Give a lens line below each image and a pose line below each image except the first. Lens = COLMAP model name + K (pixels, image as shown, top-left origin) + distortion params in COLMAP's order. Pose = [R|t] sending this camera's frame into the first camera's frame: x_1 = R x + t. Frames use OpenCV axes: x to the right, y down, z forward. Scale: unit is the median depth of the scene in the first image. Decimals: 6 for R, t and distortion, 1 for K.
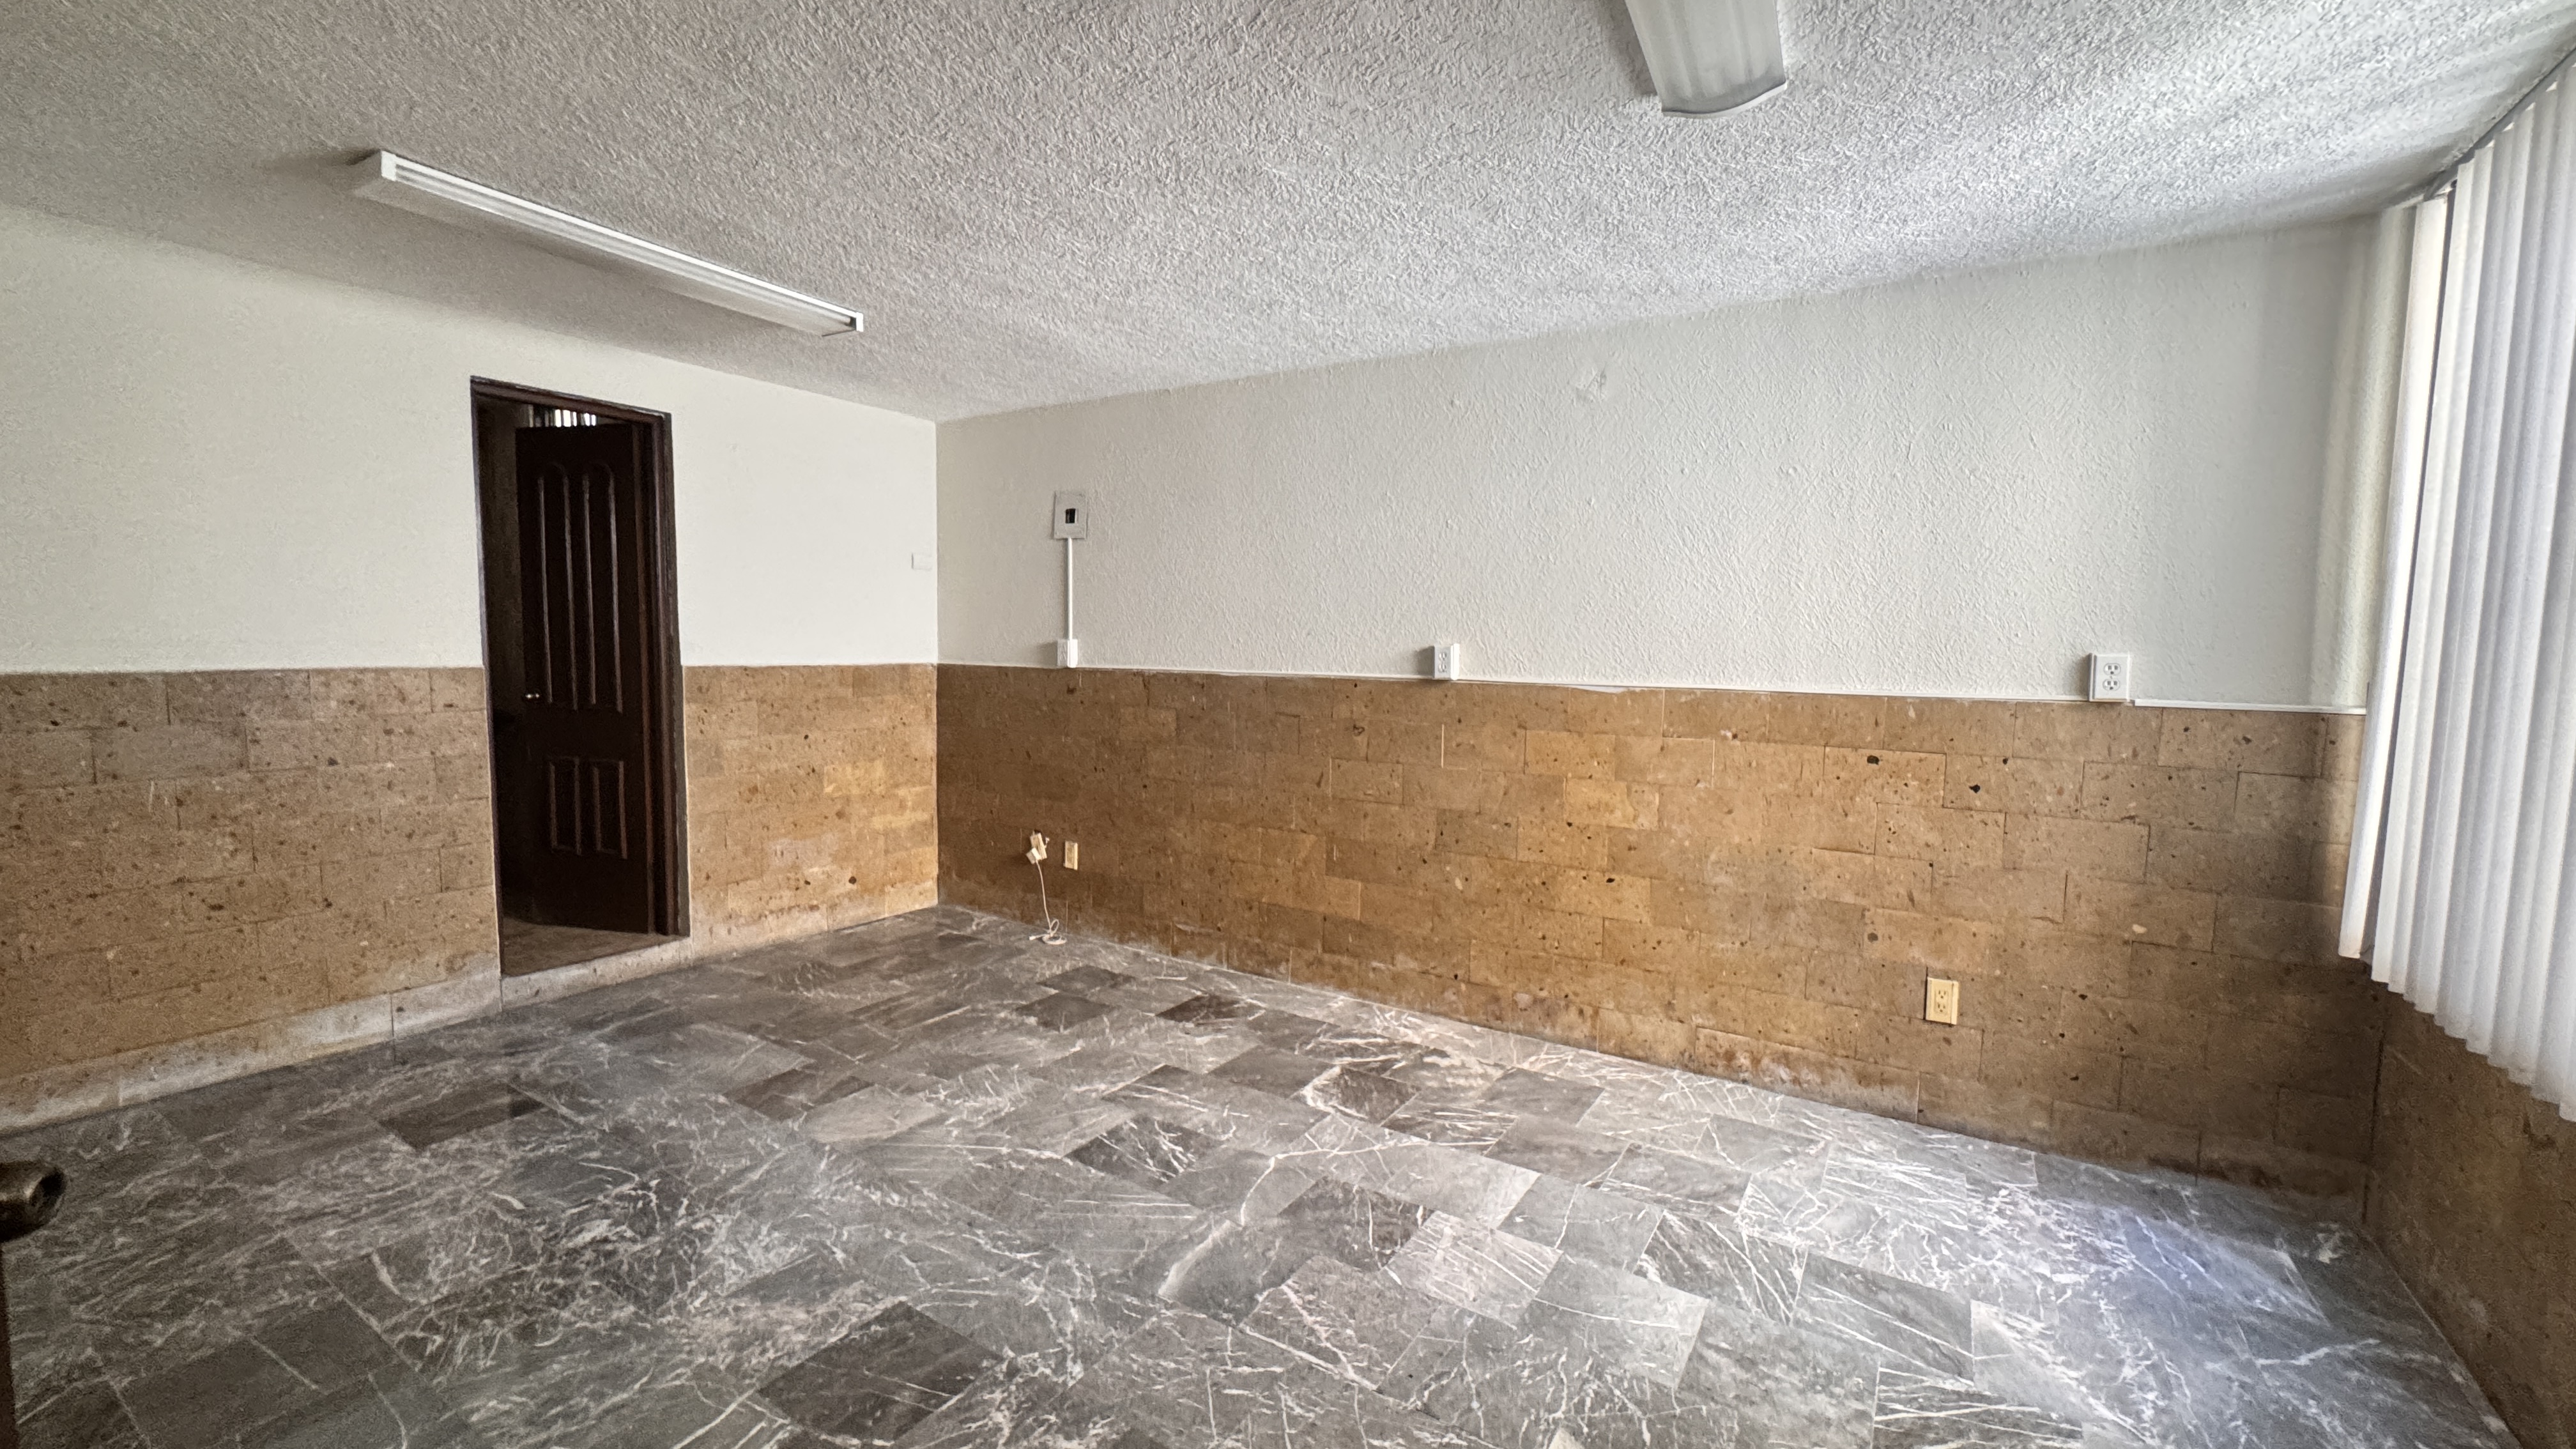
lens RADIAL K [[1028.8, 0, 1296.8], [0, 1028.8, 722.6], [0, 0, 1]] dist [-0.010112, 0.001796]
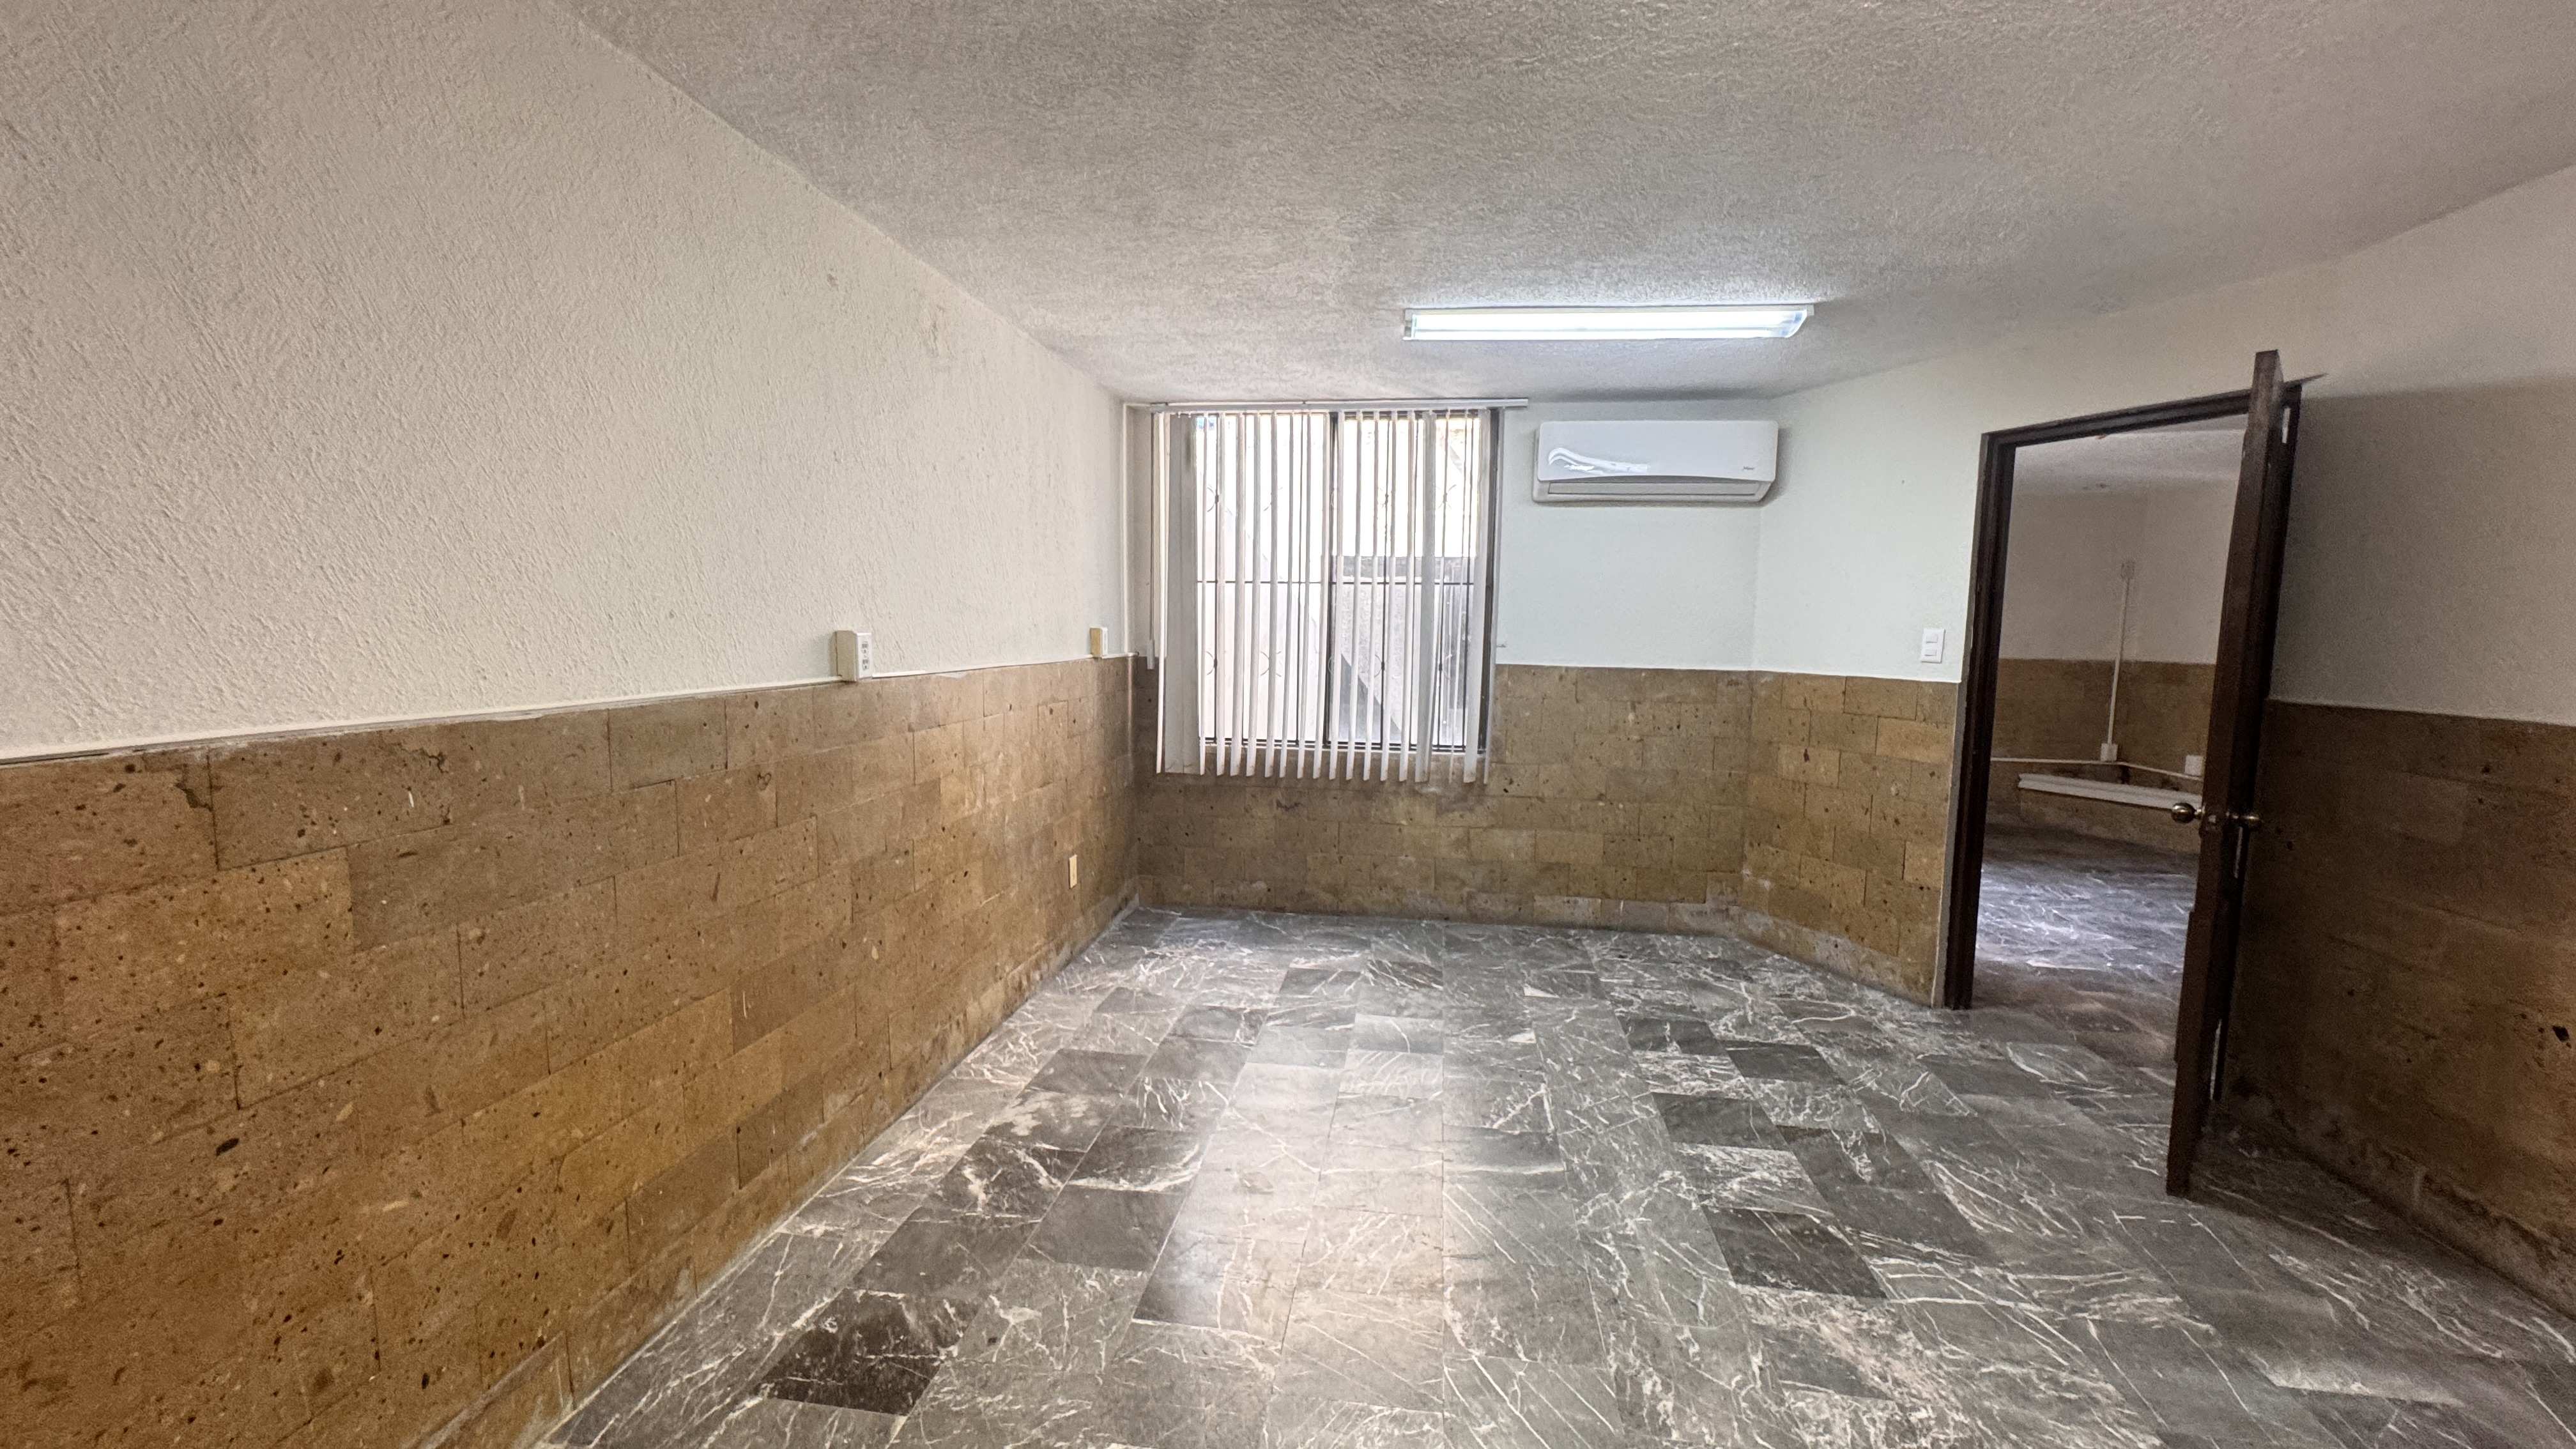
lens RADIAL K [[1028.8, 0, 1284.6], [0, 1028.8, 741.9], [0, 0, 1]] dist [-0.010112, 0.001796]
pose [[-0.396021, -0.127031, 0.909412, -0.853470], [0.049218, 0.986024, 0.159165, -0.134434], [-0.916922, 0.107792, -0.384234, 1.387256]]
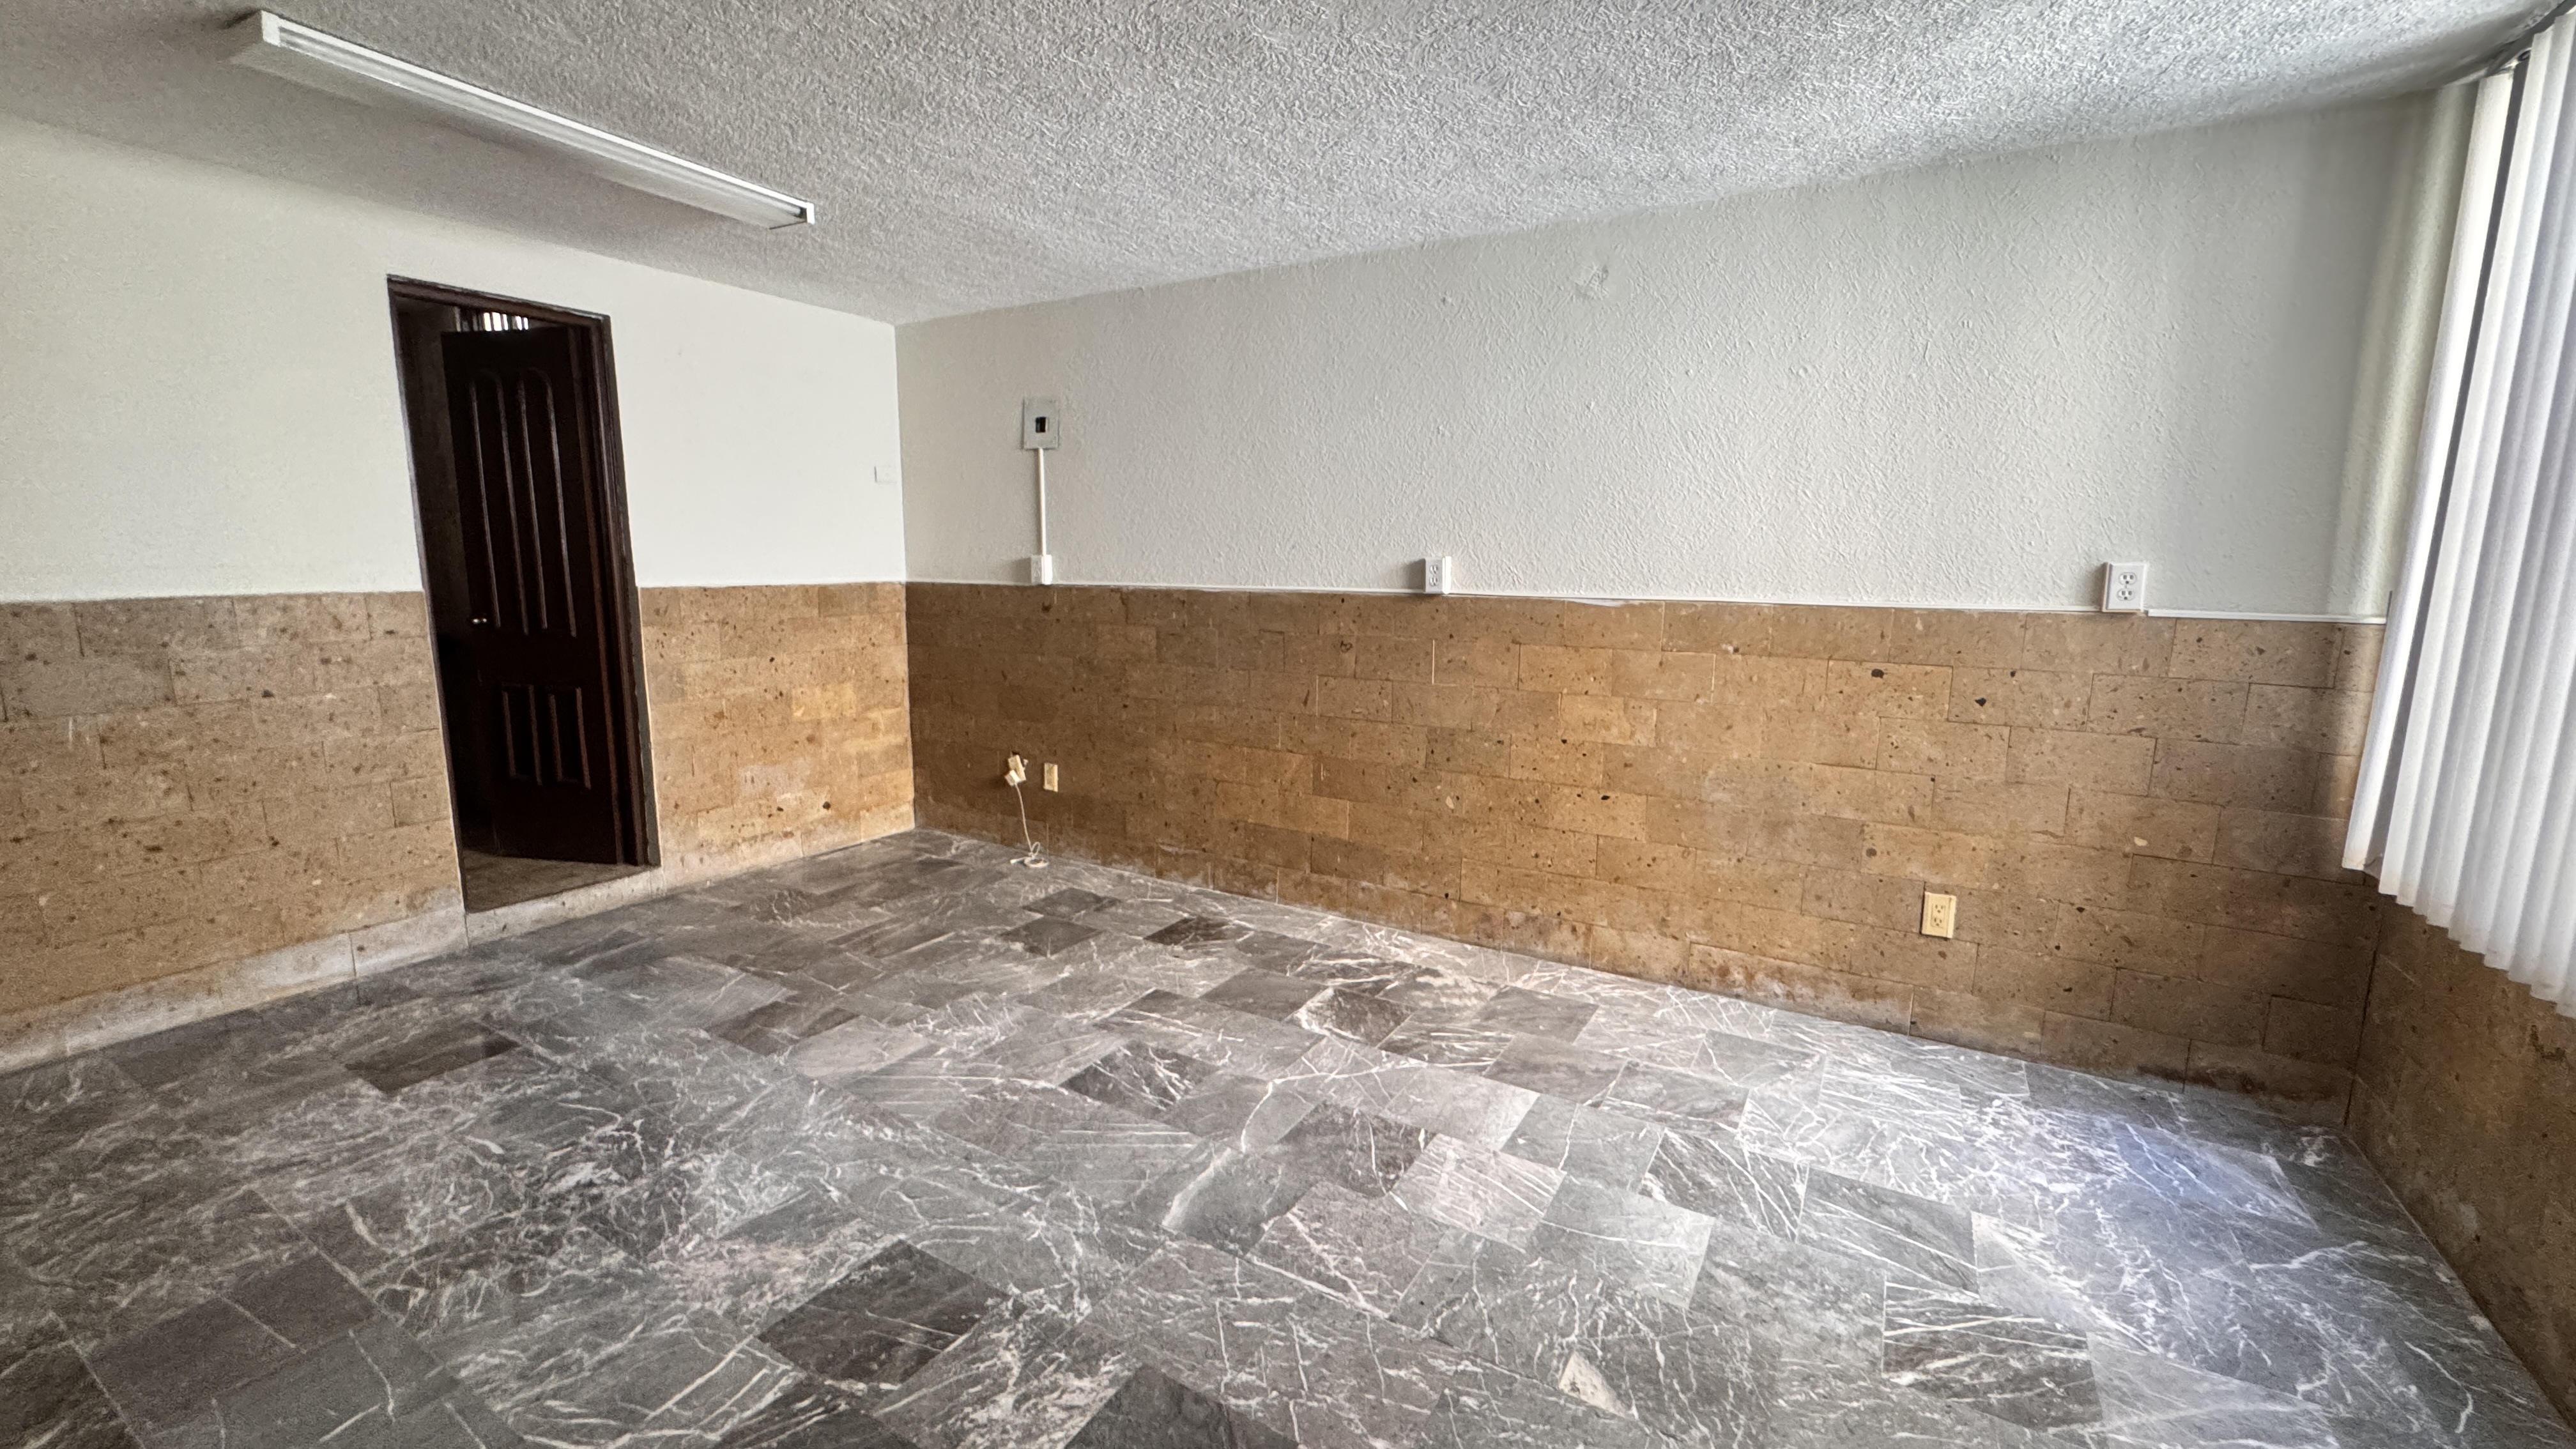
lens RADIAL K [[1028.8, 0, 1290.7], [0, 1028.8, 713.4], [0, 0, 1]] dist [-0.010112, 0.001796]
pose [[0.999658, -0.011546, 0.023454, -0.023593], [0.009749, 0.997110, 0.075338, -0.006016], [-0.024256, -0.075083, 0.996882, 0.040041]]
